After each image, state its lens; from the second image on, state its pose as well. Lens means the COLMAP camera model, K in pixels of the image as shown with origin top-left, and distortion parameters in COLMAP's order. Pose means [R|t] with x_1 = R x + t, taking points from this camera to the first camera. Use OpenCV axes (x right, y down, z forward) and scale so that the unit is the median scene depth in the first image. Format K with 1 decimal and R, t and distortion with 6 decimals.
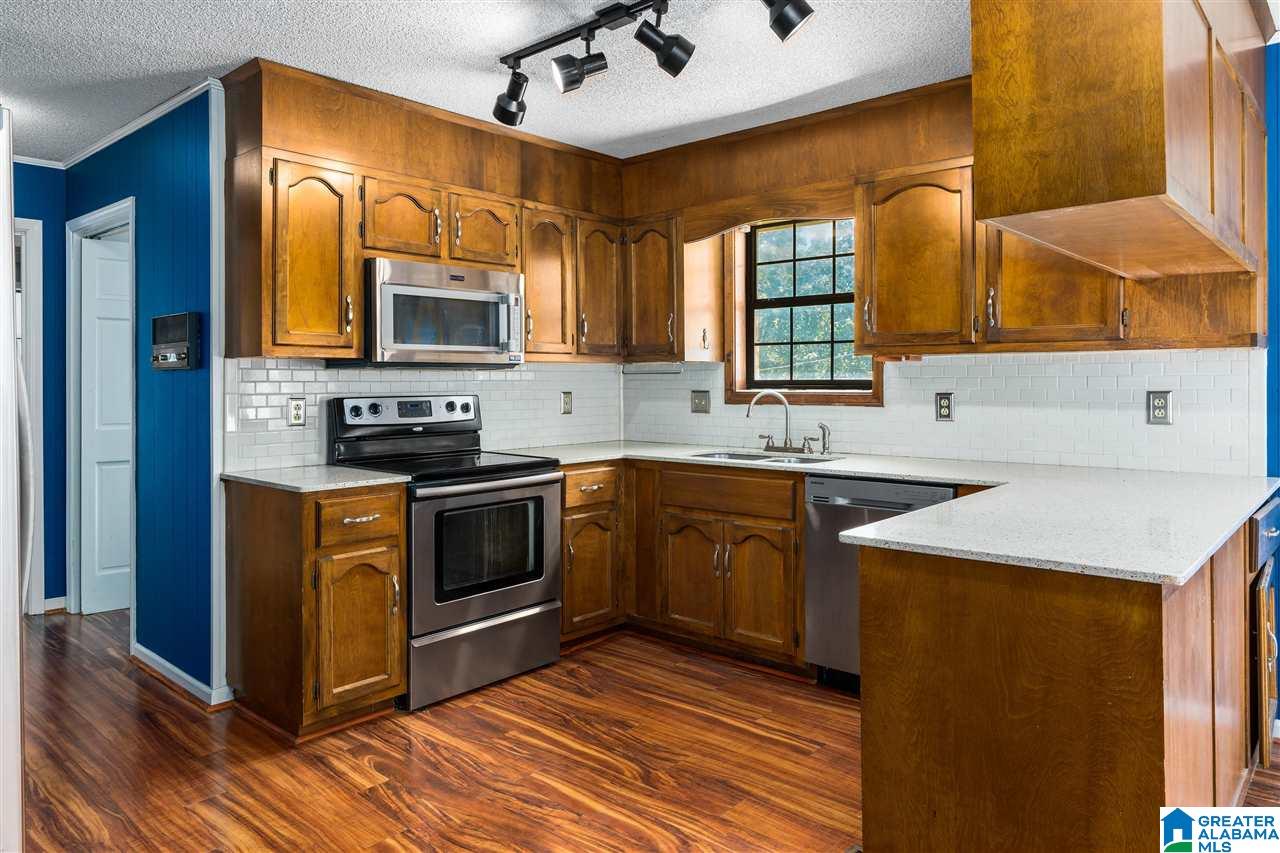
lens RADIAL K [[841.3, 0, 647.7], [0, 841.3, 380.7], [0, 0, 1]] dist [0.000782, 0.002396]
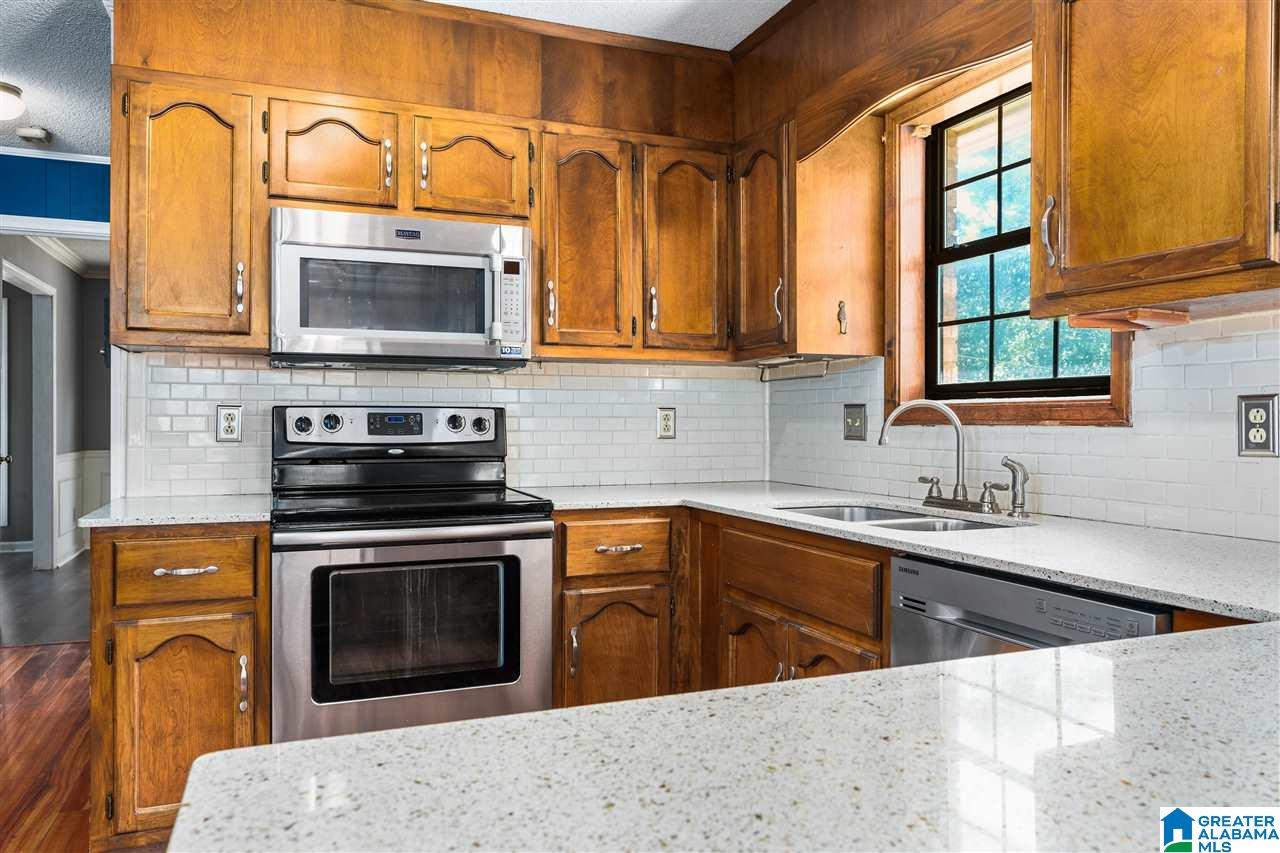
lens RADIAL K [[904.3, 0, 638.2], [0, 904.3, 421.1], [0, 0, 1]] dist [0.011253, -0.006079]
pose [[0.890778, 0.005601, -0.454403, 0.273773], [-0.005880, 0.999982, 0.000799, 0.029984], [0.454400, 0.001960, 0.890796, 0.404872]]
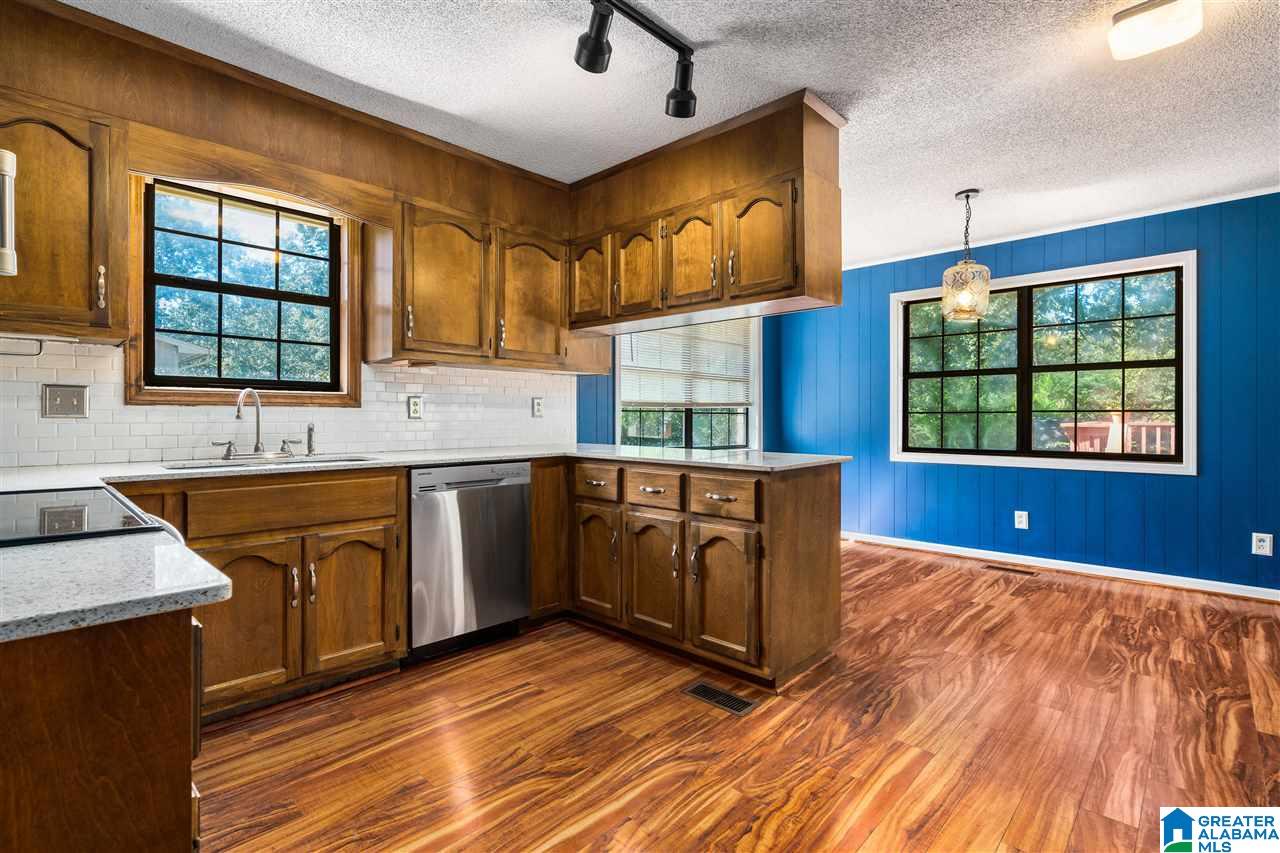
lens RADIAL K [[595.1, 0, 638.3], [0, 595.1, 420.6], [0, 0, 1]] dist [-0.005040, 0.000038]
pose [[0.041296, 0.000577, 0.999147, -0.484622], [-0.001883, 0.999998, -0.000500, 0.048790], [-0.999145, -0.001861, 0.041297, 0.632105]]
